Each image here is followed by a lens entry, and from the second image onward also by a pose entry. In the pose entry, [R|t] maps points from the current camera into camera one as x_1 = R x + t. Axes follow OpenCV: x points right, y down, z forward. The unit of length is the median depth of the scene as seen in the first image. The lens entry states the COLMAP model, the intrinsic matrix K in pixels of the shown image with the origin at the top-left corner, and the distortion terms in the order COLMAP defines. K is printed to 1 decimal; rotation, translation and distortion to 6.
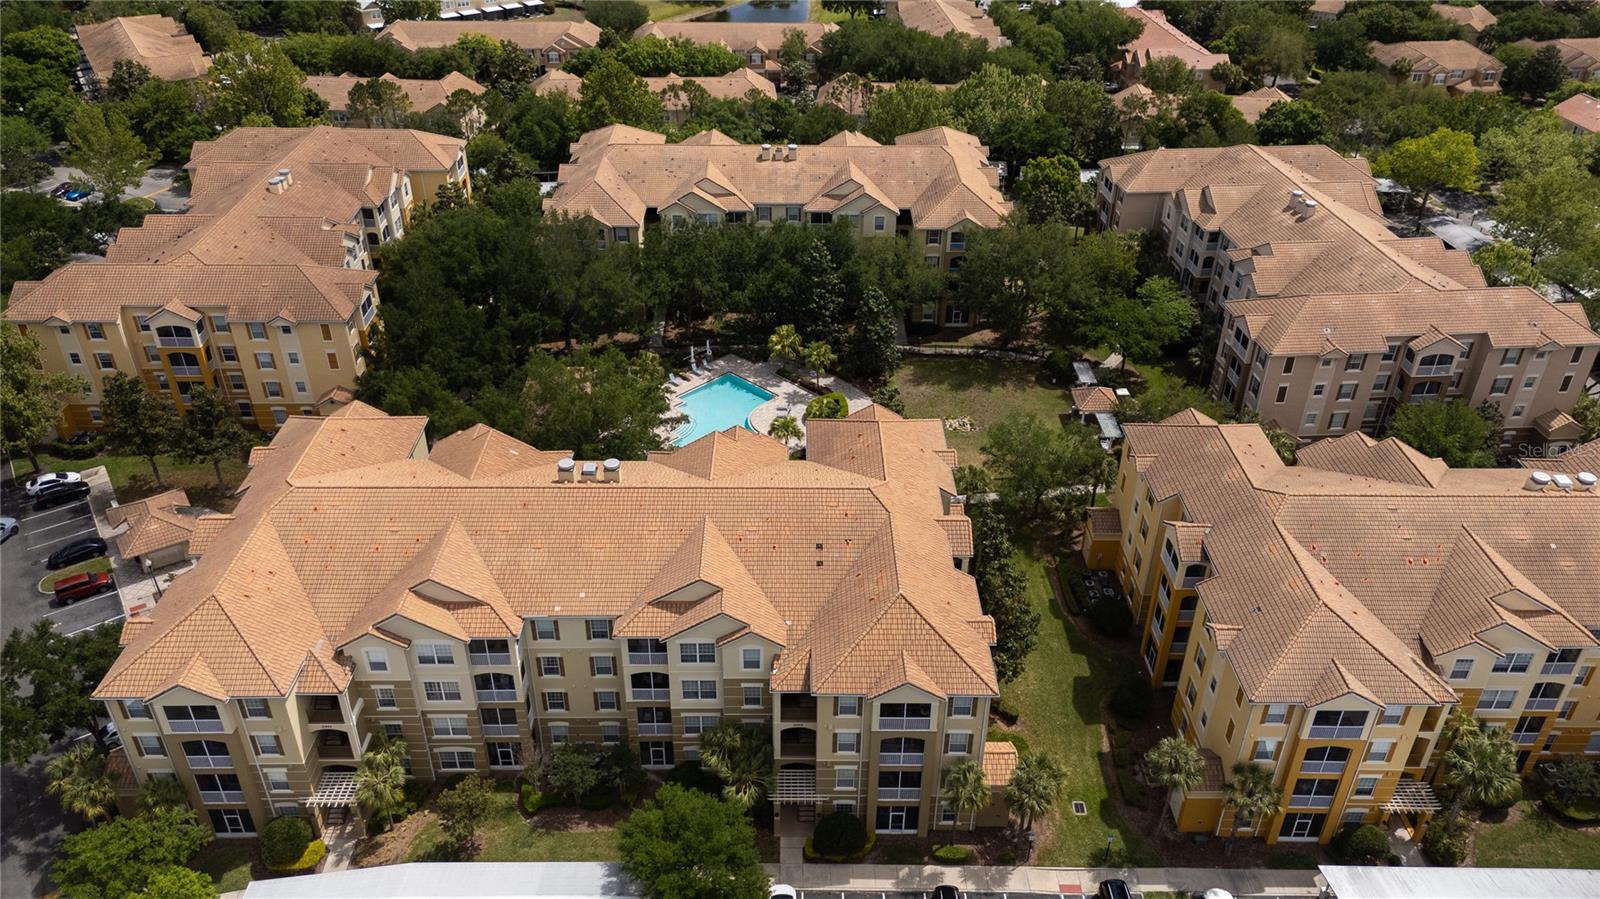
lens RADIAL K [[1172.1, 0, 800.3], [0, 1172.1, 458.5], [0, 0, 1]] dist [0.084419, -0.087470]
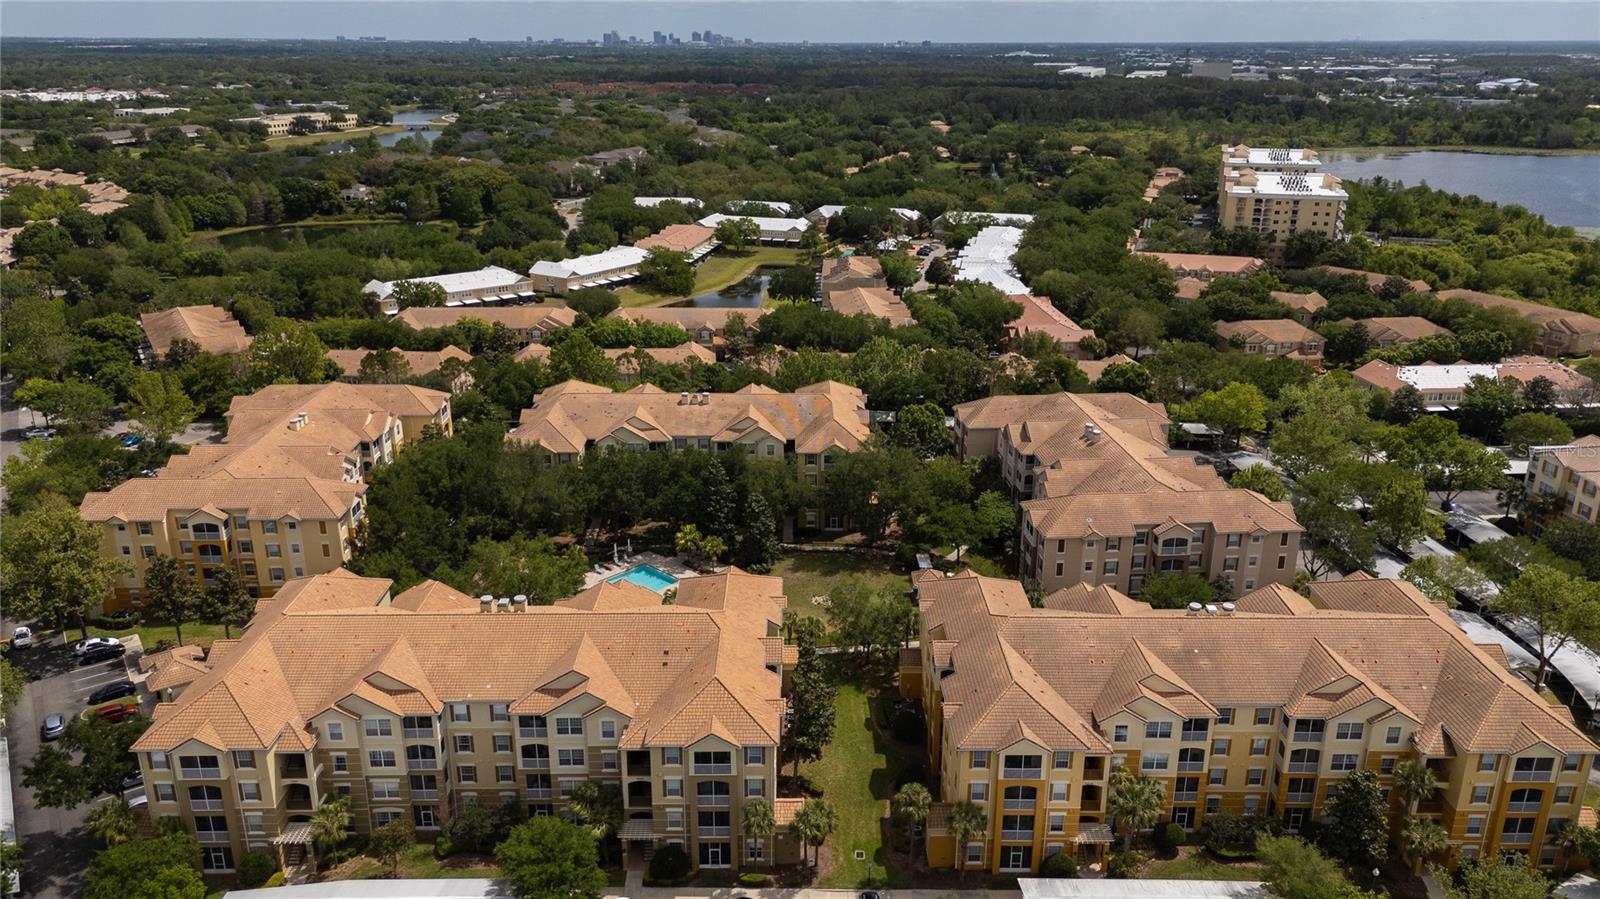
lens RADIAL K [[1172.1, 0, 800.3], [0, 1172.1, 458.5], [0, 0, 1]] dist [0.084419, -0.087470]
pose [[0.999980, -0.005822, -0.002414, 0.122023], [0.005117, 0.973517, -0.228558, 0.115836], [0.003680, 0.228541, 0.973527, -0.268793]]
